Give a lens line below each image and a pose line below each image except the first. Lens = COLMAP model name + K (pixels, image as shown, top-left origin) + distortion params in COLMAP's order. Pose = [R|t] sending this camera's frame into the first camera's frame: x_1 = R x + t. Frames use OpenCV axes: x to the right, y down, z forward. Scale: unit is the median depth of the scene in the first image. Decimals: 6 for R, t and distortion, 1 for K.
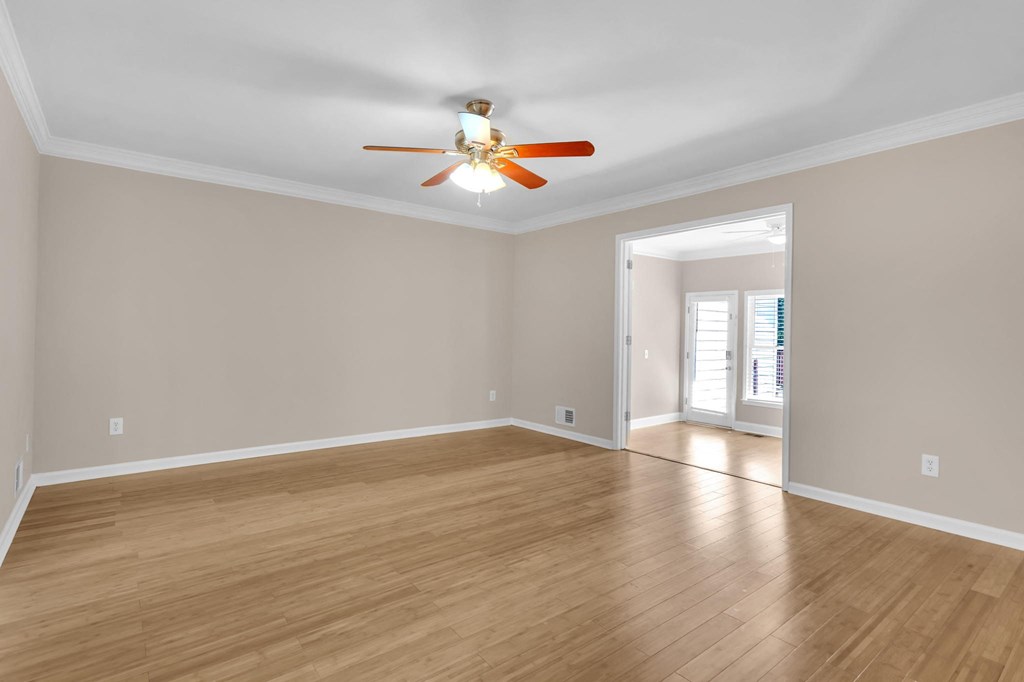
lens RADIAL K [[506.2, 0, 509.8], [0, 506.2, 331.7], [0, 0, 1]] dist [0.000969, 0.000333]
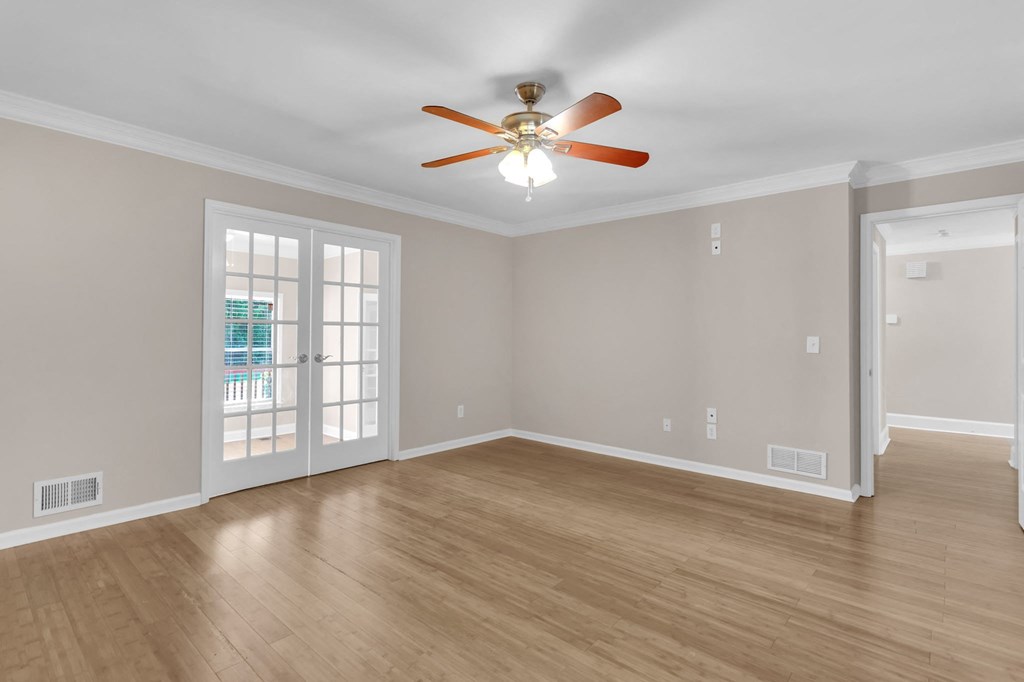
lens RADIAL K [[490.9, 0, 507.7], [0, 490.9, 330.8], [0, 0, 1]] dist [0.001476, 0.000305]
pose [[-0.175594, -0.002899, 0.984458, -1.001010], [-0.009553, 0.999954, 0.001241, -0.021927], [-0.984416, -0.009186, -0.175613, 1.309730]]
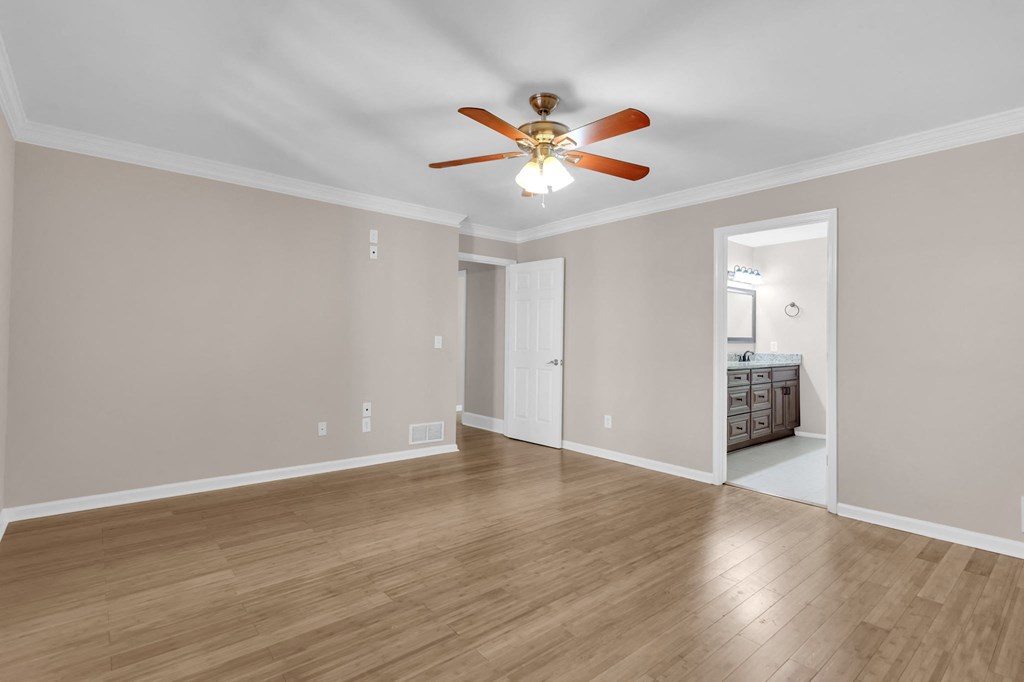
lens RADIAL K [[490.9, 0, 507.7], [0, 490.9, 330.8], [0, 0, 1]] dist [0.001476, 0.000305]
pose [[-0.999125, -0.027812, -0.031221, 0.028810], [-0.027273, 0.999474, -0.017576, -0.005987], [0.031693, -0.016709, -0.999358, 2.084576]]
